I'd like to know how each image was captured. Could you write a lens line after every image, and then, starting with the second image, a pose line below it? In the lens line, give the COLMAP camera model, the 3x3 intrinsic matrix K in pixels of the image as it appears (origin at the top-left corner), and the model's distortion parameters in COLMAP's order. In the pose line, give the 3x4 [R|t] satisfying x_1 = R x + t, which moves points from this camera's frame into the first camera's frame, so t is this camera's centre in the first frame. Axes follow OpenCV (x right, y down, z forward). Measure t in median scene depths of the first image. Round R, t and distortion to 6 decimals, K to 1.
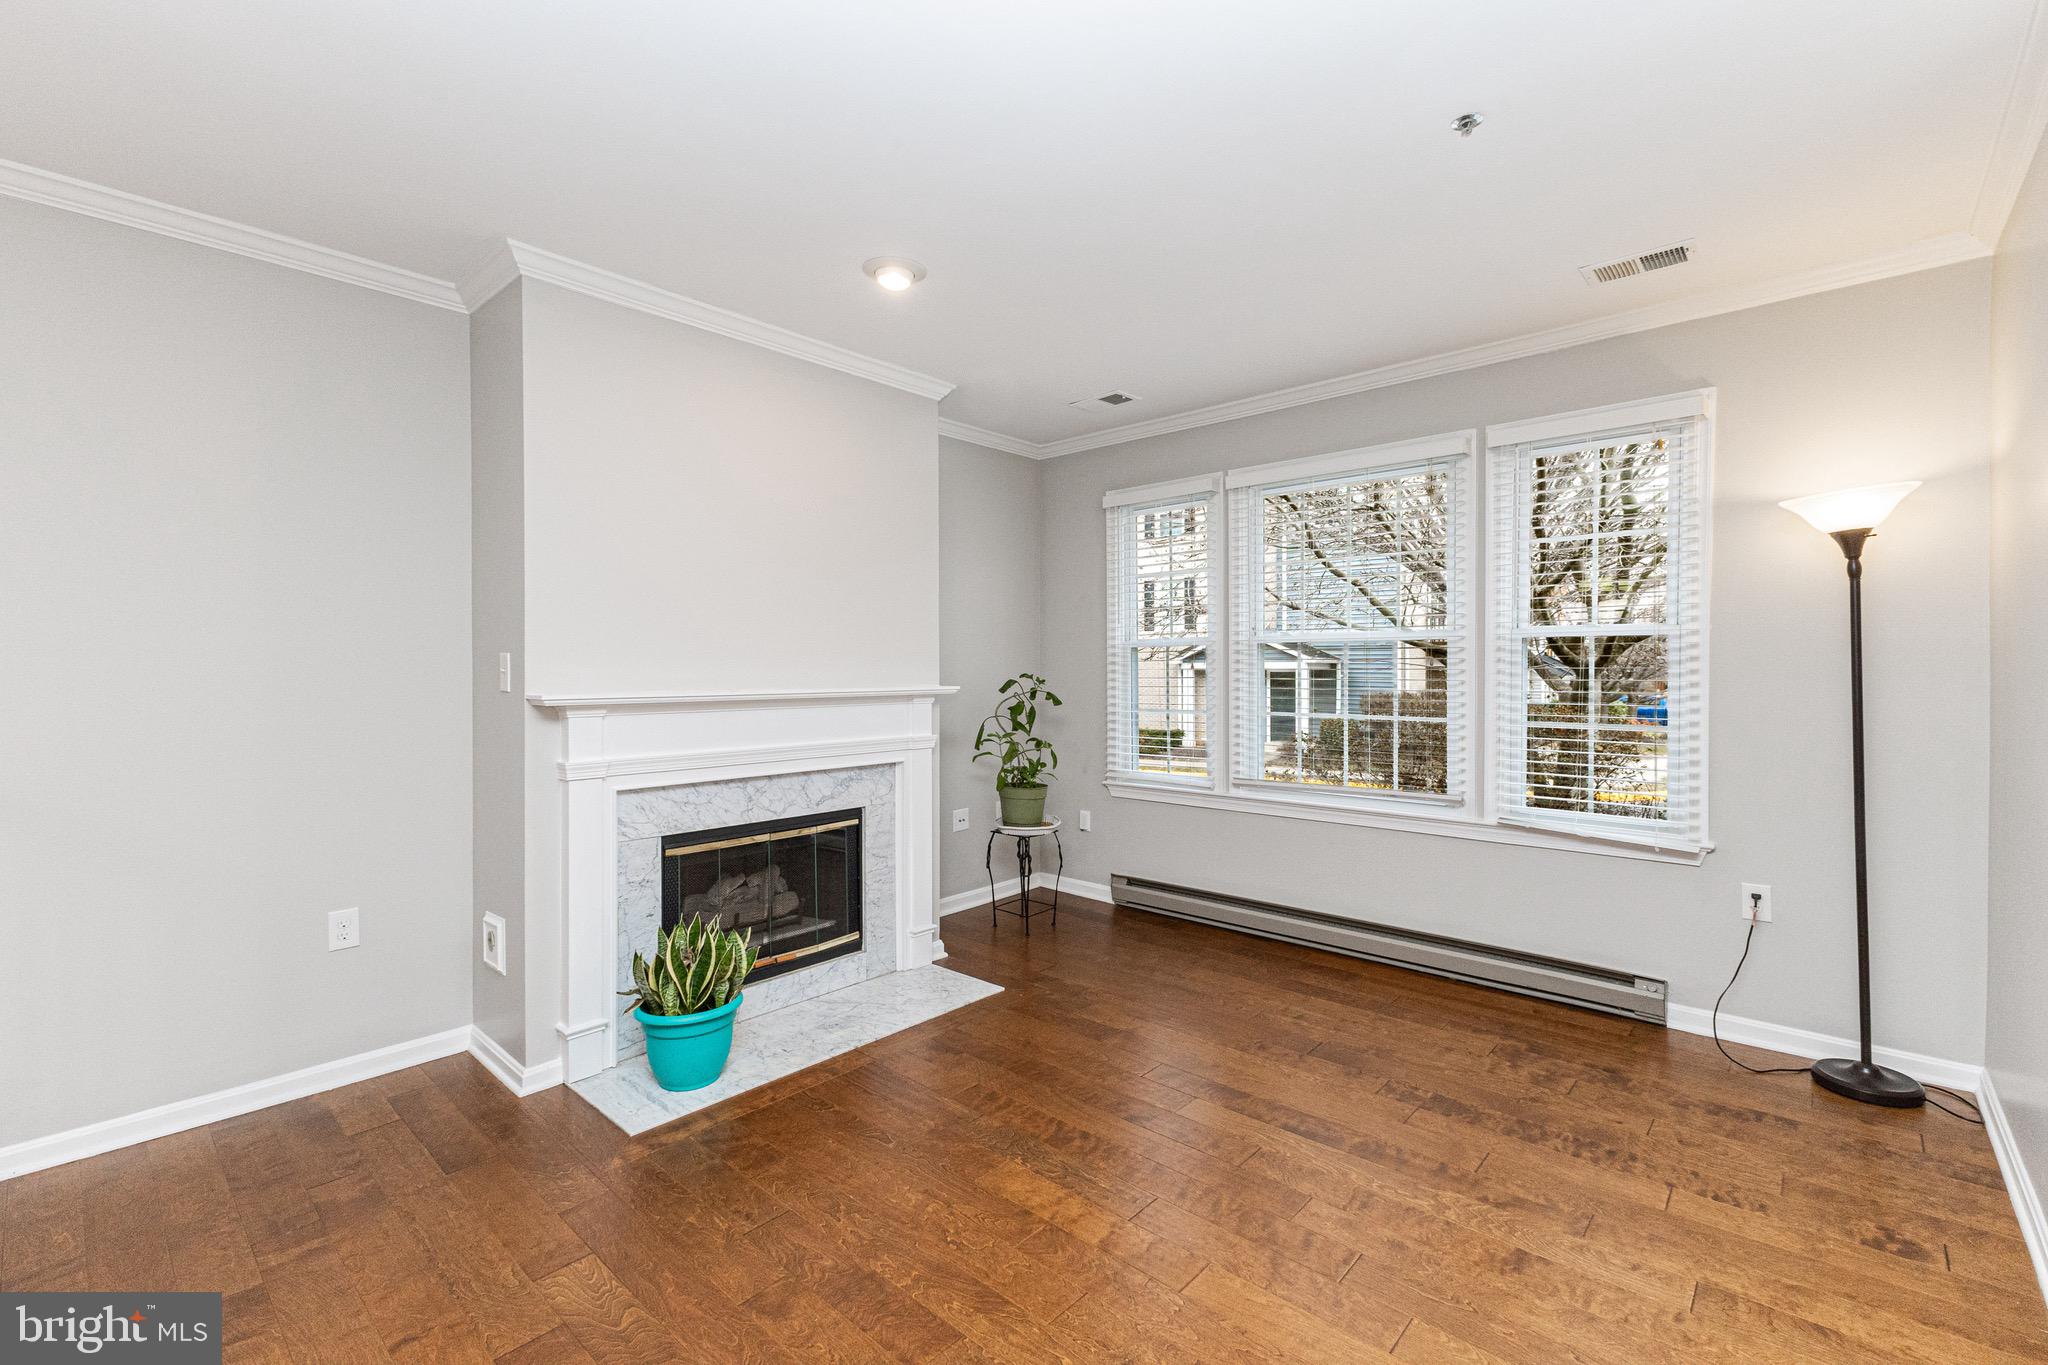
lens RADIAL K [[902.0, 0, 1008.3], [0, 902.0, 676.5], [0, 0, 1]] dist [0.011849, -0.000532]
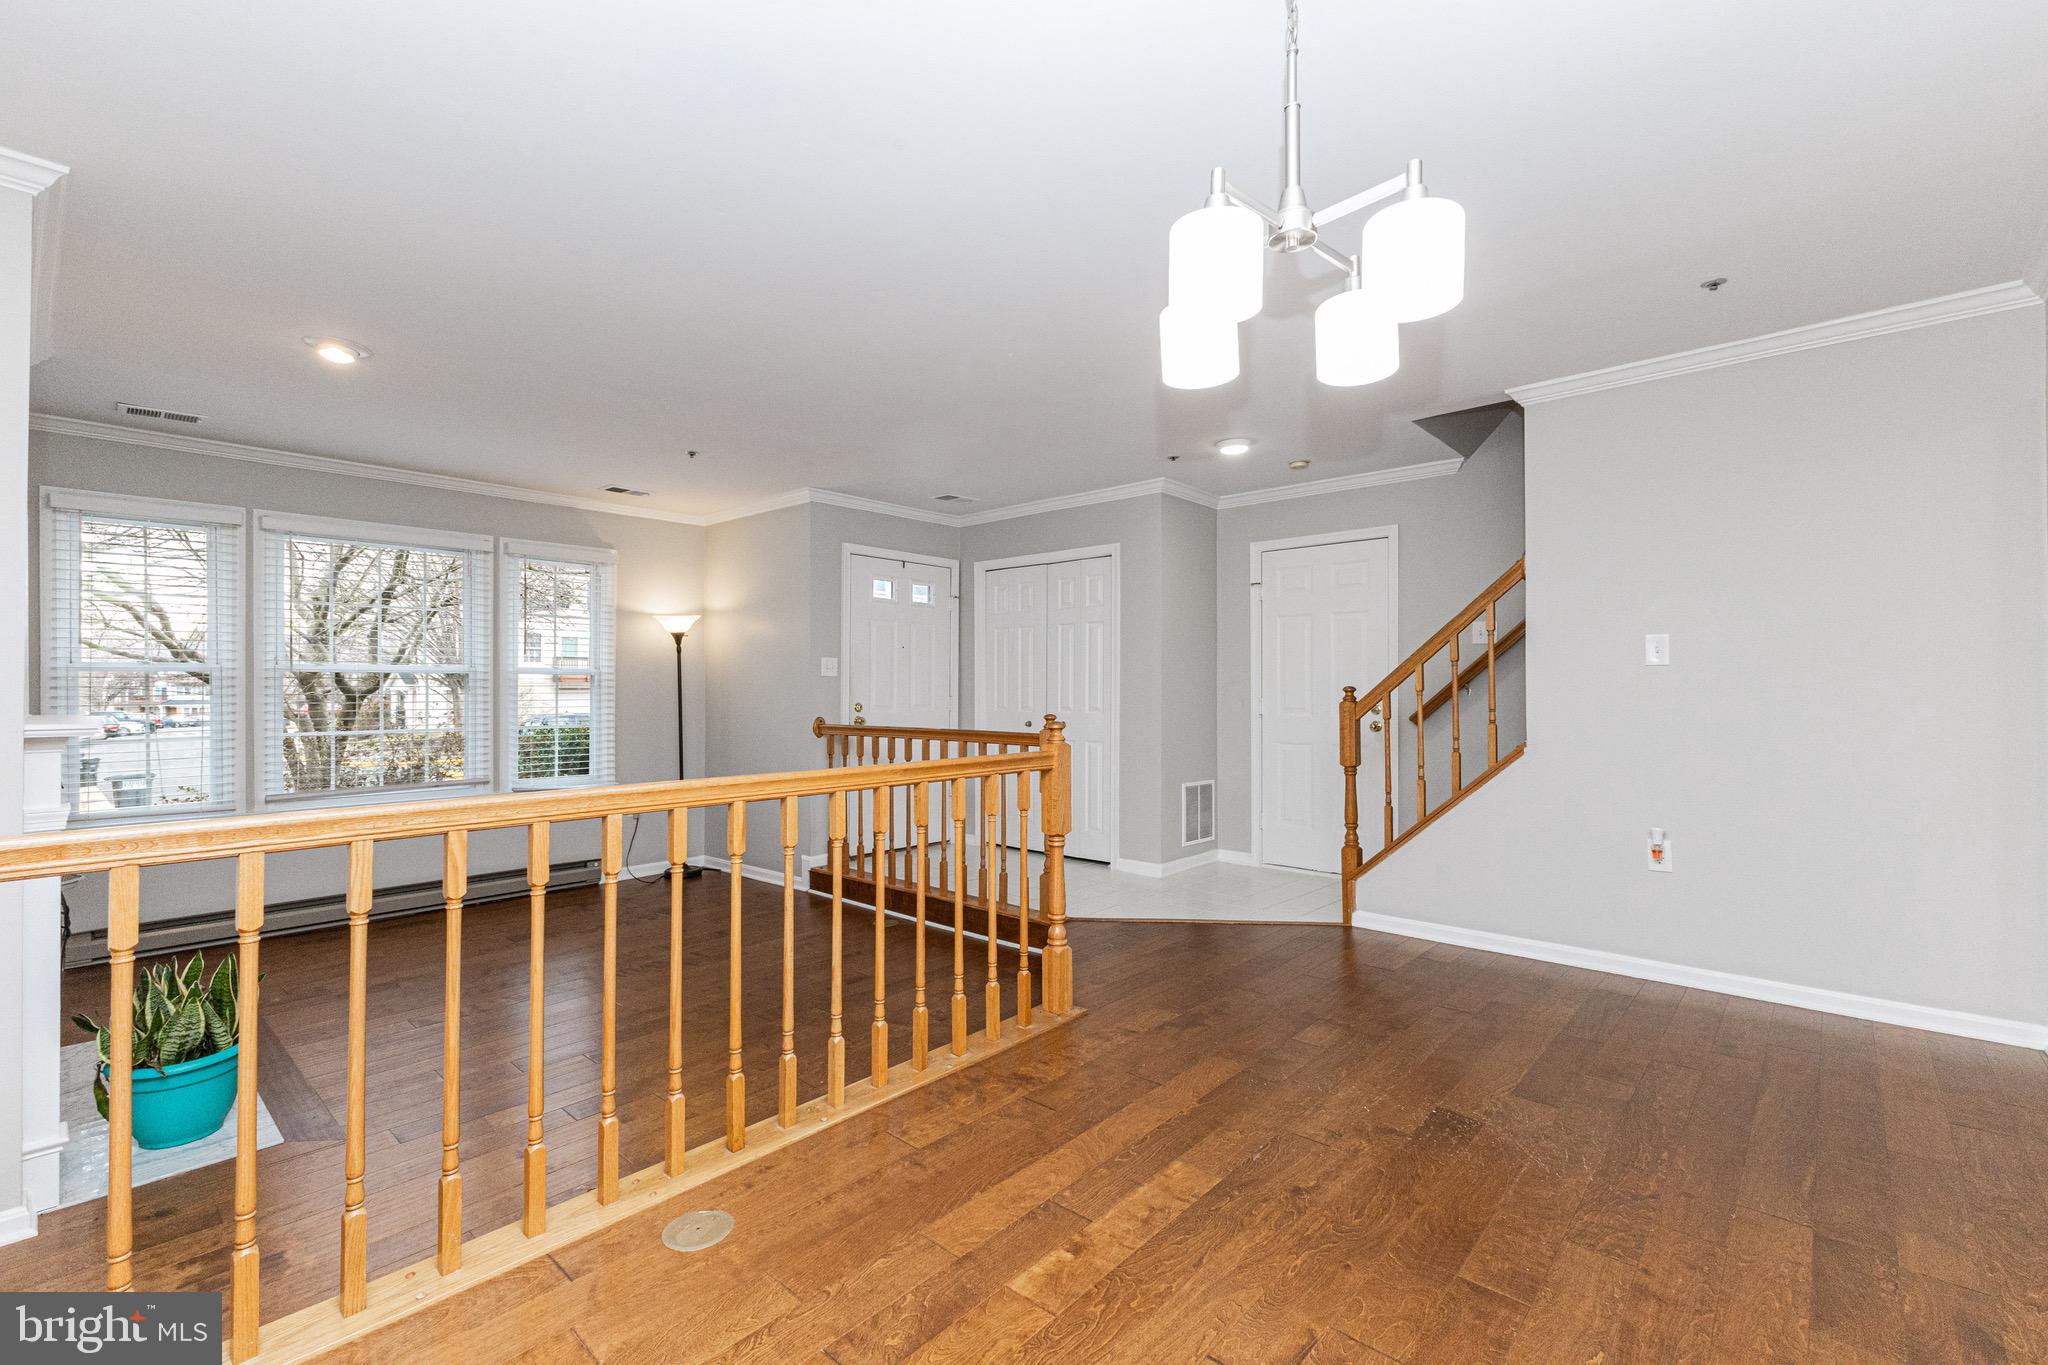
lens RADIAL K [[902.0, 0, 1027.7], [0, 902.0, 687.7], [0, 0, 1]] dist [0.011849, -0.000532]
pose [[-0.026250, 0.007320, 0.999629, -0.943929], [0.014145, 0.999876, -0.006950, 0.004970], [-0.999555, 0.013957, -0.026350, 0.127692]]
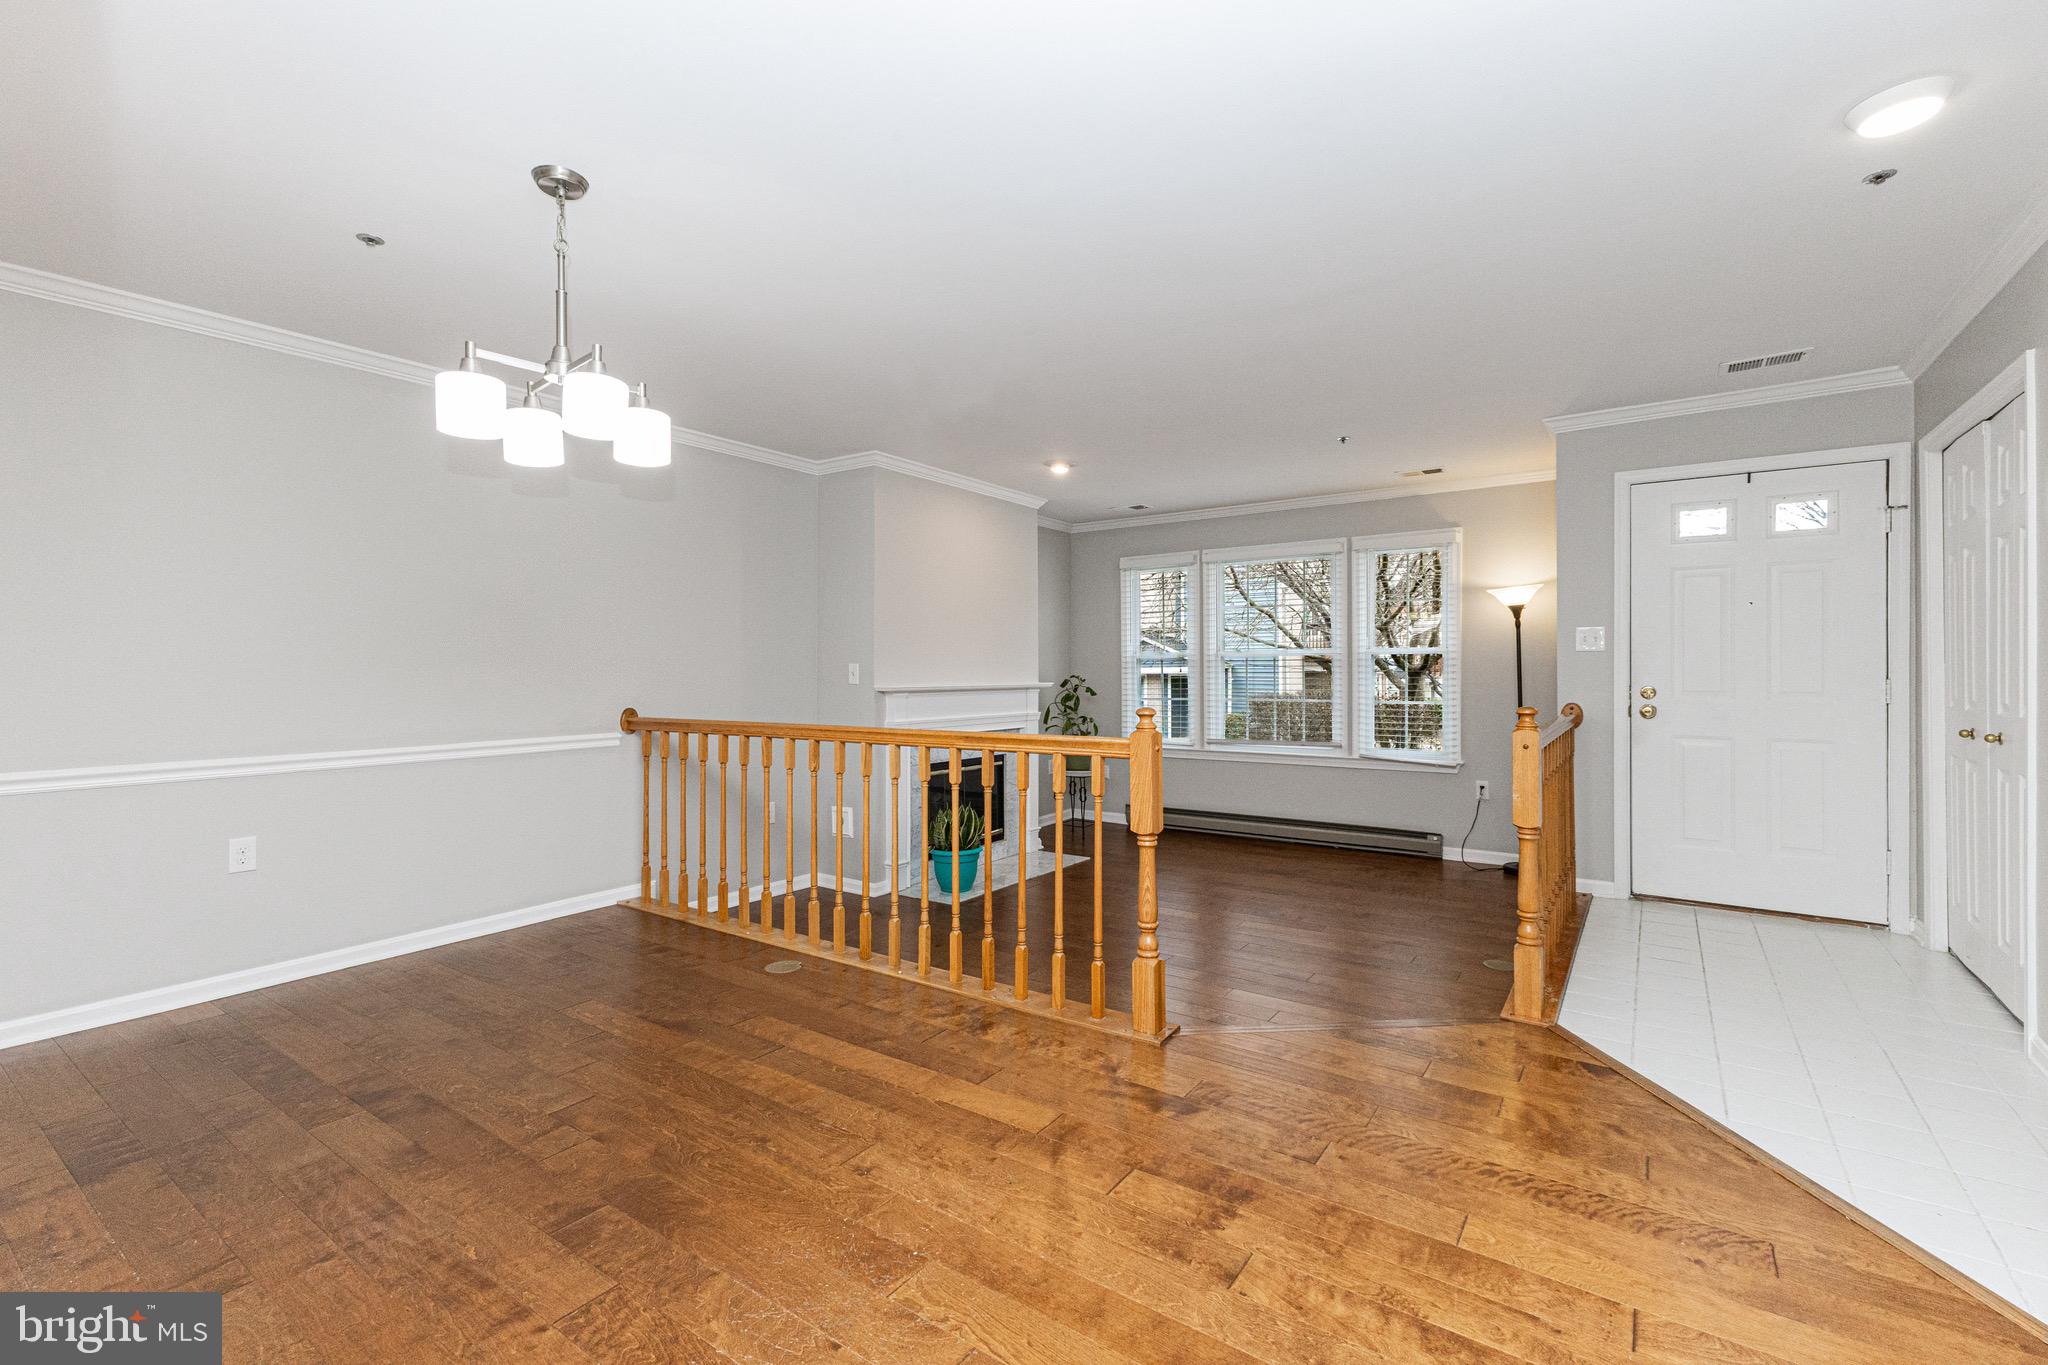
lens RADIAL K [[902.0, 0, 1015.8], [0, 902.0, 670.2], [0, 0, 1]] dist [0.011849, -0.000532]
pose [[0.991494, -0.000505, 0.130148, -0.334472], [0.002169, 0.999918, -0.012646, 0.008881], [-0.130131, 0.012820, 0.991414, -0.627541]]
